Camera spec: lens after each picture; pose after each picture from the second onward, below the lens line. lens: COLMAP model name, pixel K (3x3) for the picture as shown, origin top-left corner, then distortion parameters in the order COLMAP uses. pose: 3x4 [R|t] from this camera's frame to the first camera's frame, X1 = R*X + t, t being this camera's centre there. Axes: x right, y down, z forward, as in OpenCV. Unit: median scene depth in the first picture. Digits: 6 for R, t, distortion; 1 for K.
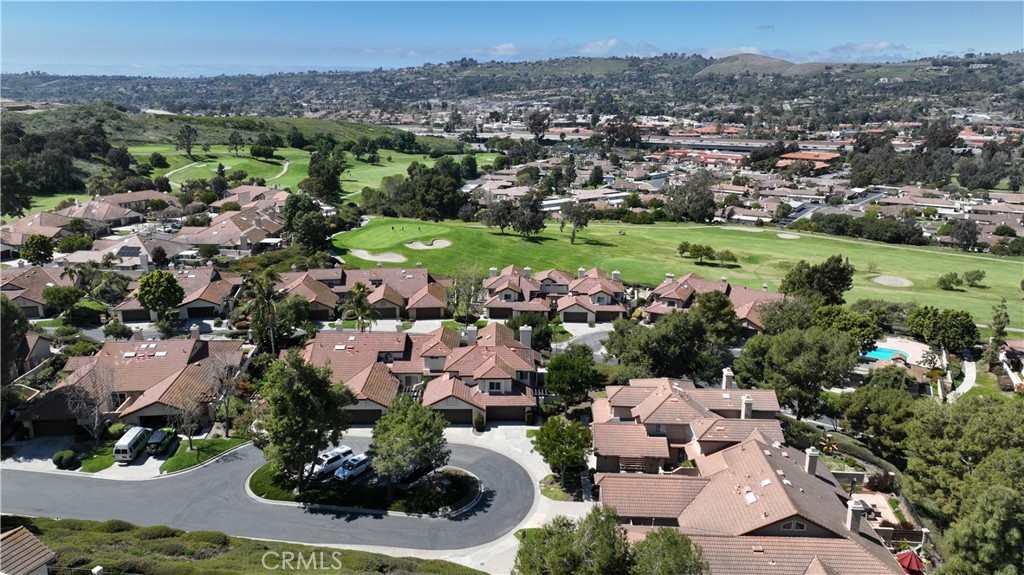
lens RADIAL K [[717.1, 0, 511.2], [0, 717.1, 289.3], [0, 0, 1]] dist [-0.001062, 0.020197]
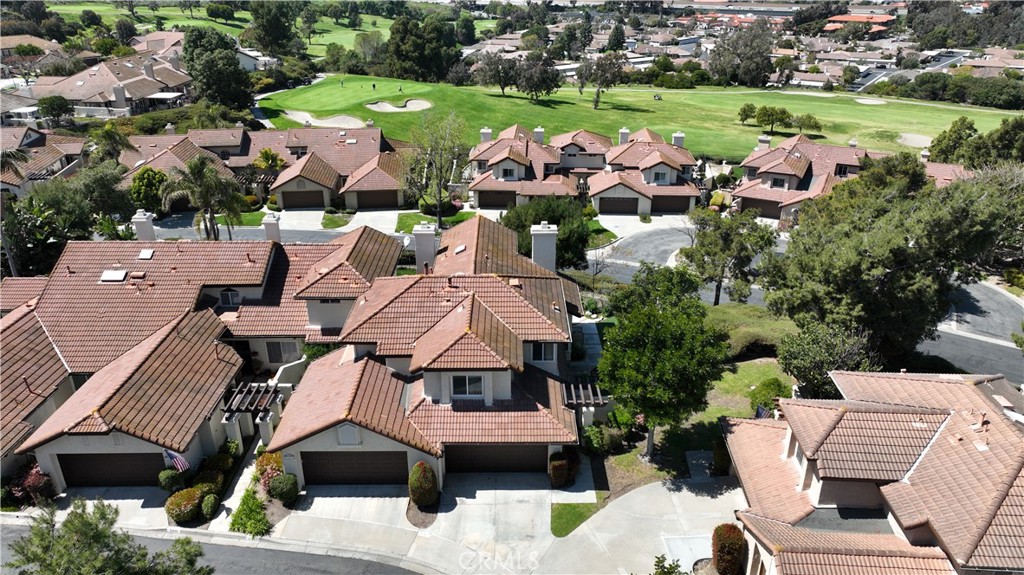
lens RADIAL K [[717.1, 0, 510.4], [0, 717.1, 287.0], [0, 0, 1]] dist [-0.001062, 0.020197]
pose [[0.999966, -0.002128, -0.007985, 0.000904], [0.003285, 0.989005, 0.147843, 0.008315], [0.007582, -0.147864, 0.988979, 0.191820]]
